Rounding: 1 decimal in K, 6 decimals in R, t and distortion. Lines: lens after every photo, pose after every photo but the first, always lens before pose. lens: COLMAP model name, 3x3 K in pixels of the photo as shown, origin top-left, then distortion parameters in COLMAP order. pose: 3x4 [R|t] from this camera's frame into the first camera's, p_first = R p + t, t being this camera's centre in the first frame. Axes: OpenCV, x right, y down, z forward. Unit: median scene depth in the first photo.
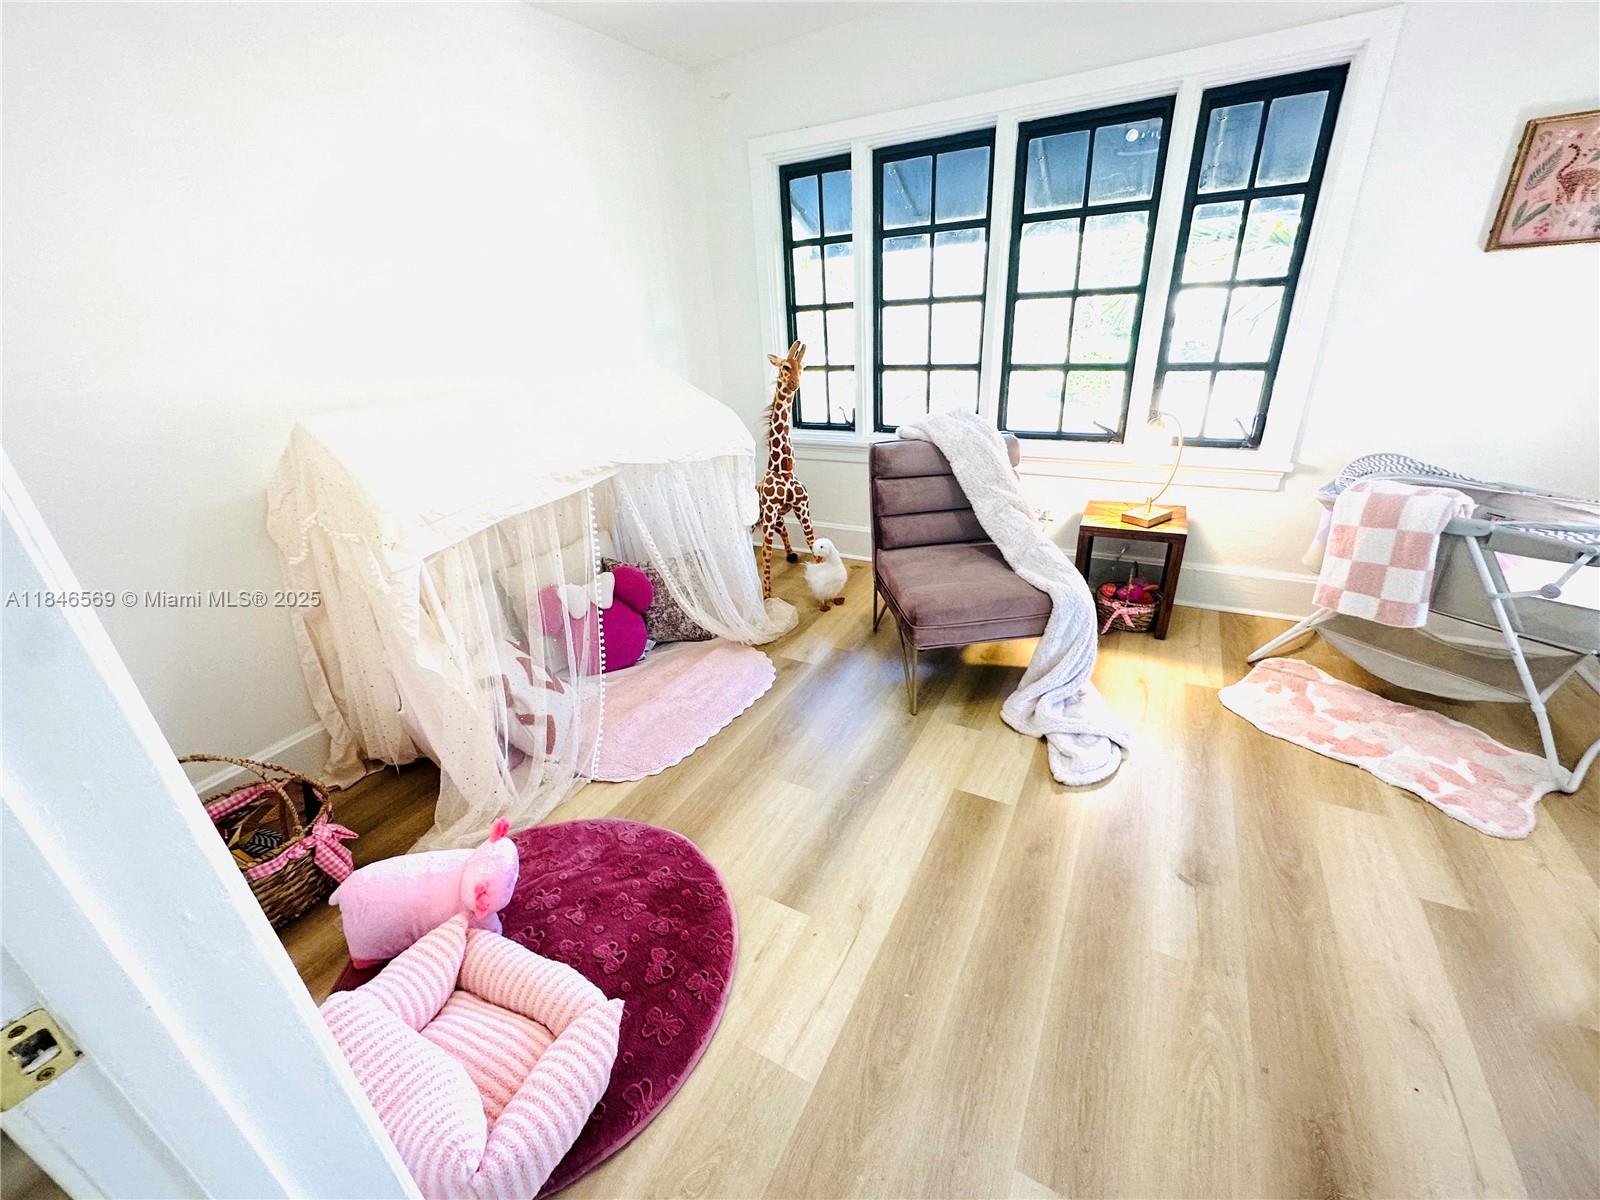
lens RADIAL K [[637.6, 0, 801.5], [0, 637.6, 598.0], [0, 0, 1]] dist [-0.002275, 0.000181]
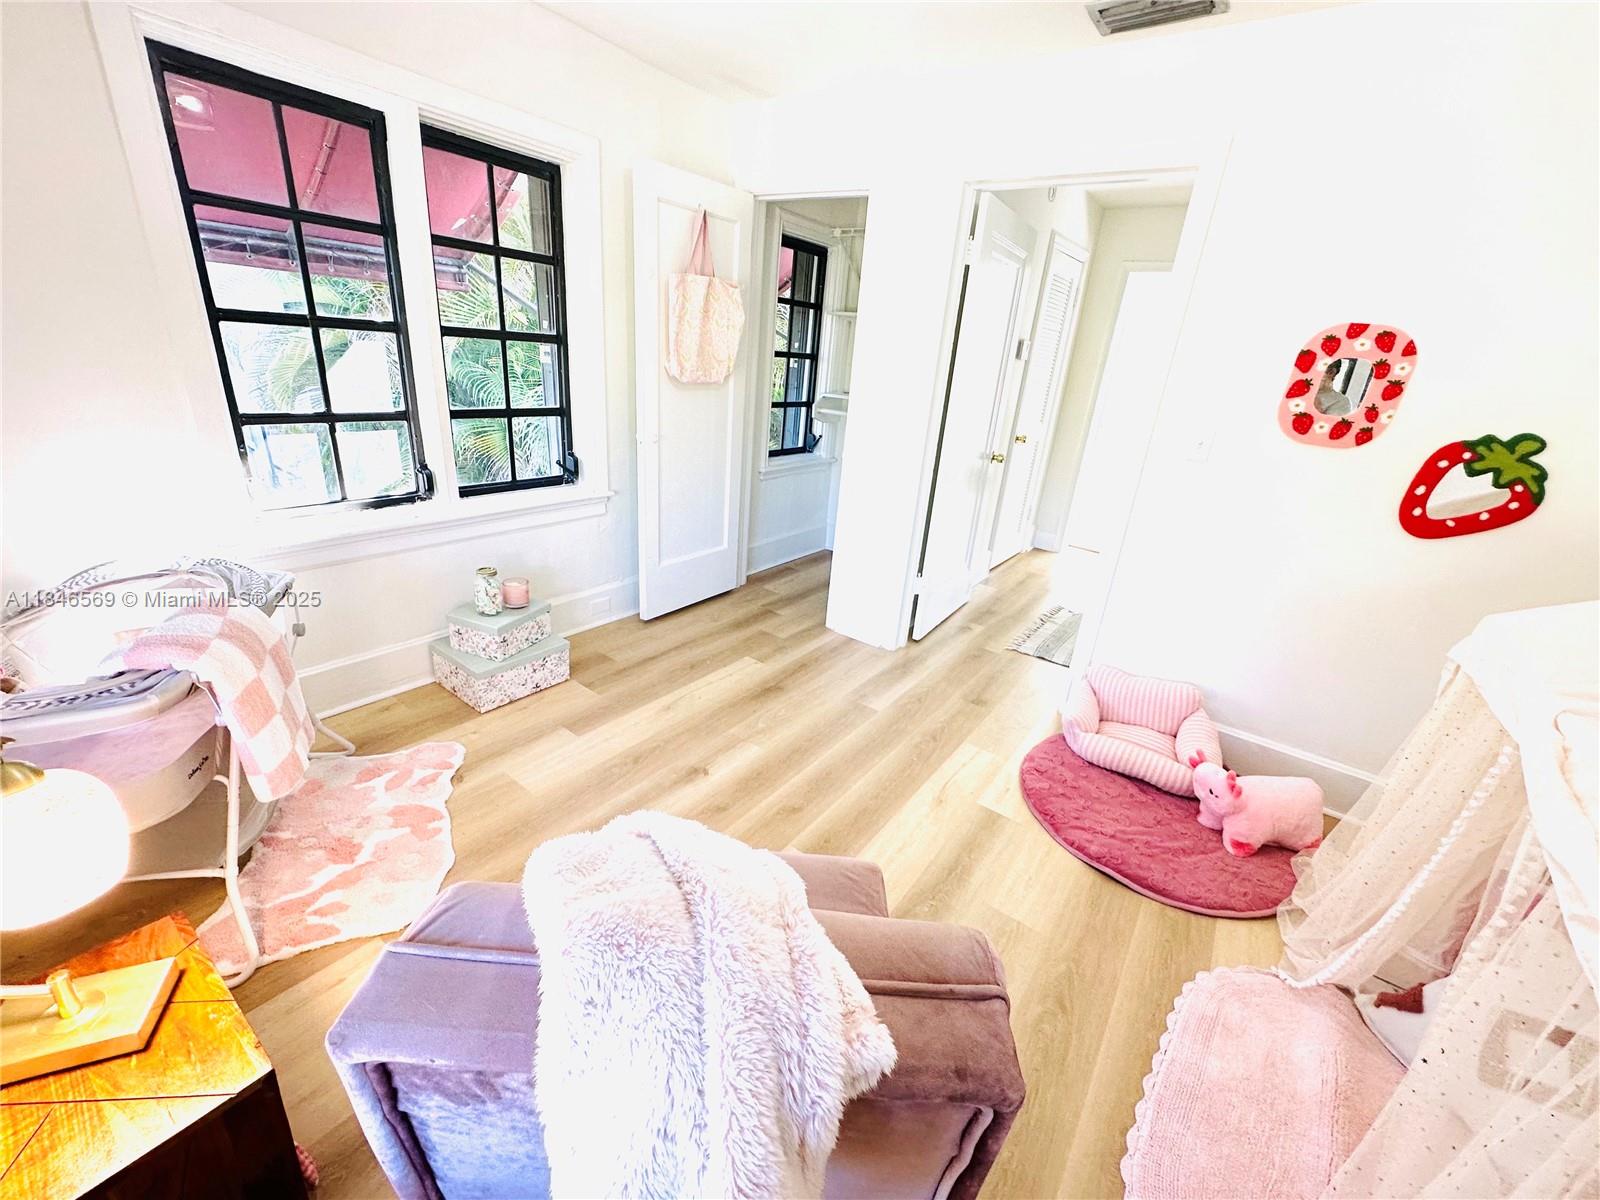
lens RADIAL K [[637.6, 0, 801.5], [0, 637.6, 598.0], [0, 0, 1]] dist [-0.002275, 0.000181]
pose [[-0.991241, -0.072628, 0.110298, 0.231177], [0.026698, 0.707747, 0.705961, -0.696607], [-0.129335, 0.702723, -0.699609, 1.448772]]
